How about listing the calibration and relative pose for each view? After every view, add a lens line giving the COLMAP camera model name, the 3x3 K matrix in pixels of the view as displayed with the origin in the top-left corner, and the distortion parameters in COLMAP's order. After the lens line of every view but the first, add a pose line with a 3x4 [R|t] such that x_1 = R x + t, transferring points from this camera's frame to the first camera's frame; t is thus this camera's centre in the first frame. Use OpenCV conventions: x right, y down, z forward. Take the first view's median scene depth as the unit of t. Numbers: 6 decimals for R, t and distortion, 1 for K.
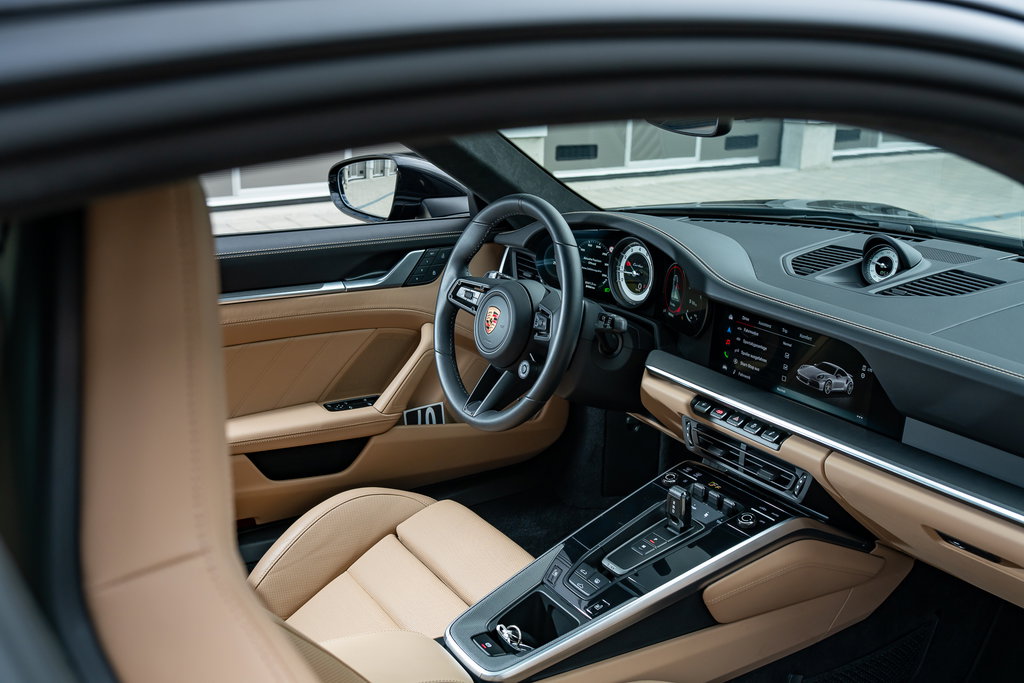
lens RADIAL K [[1093.0, 0, 512.0], [0, 1093.0, 341.5], [0, 0, 1]] dist [0.003165, 0.003547]
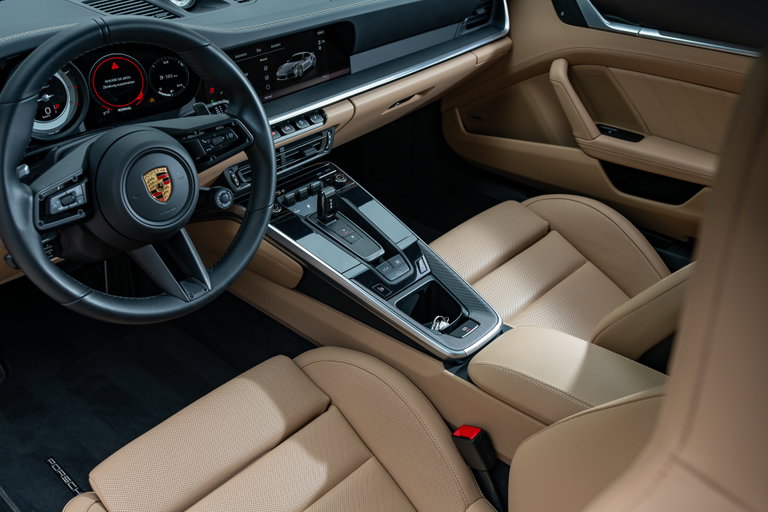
lens RADIAL K [[756.7, 0, 384.0], [0, 756.7, 256.0], [0, 0, 1]] dist [-0.085343, -0.006228]
pose [[-0.299484, -0.498540, 0.813491, -0.607552], [0.256513, 0.779160, 0.571935, -0.282629], [-0.918972, 0.379957, -0.105464, 1.074824]]
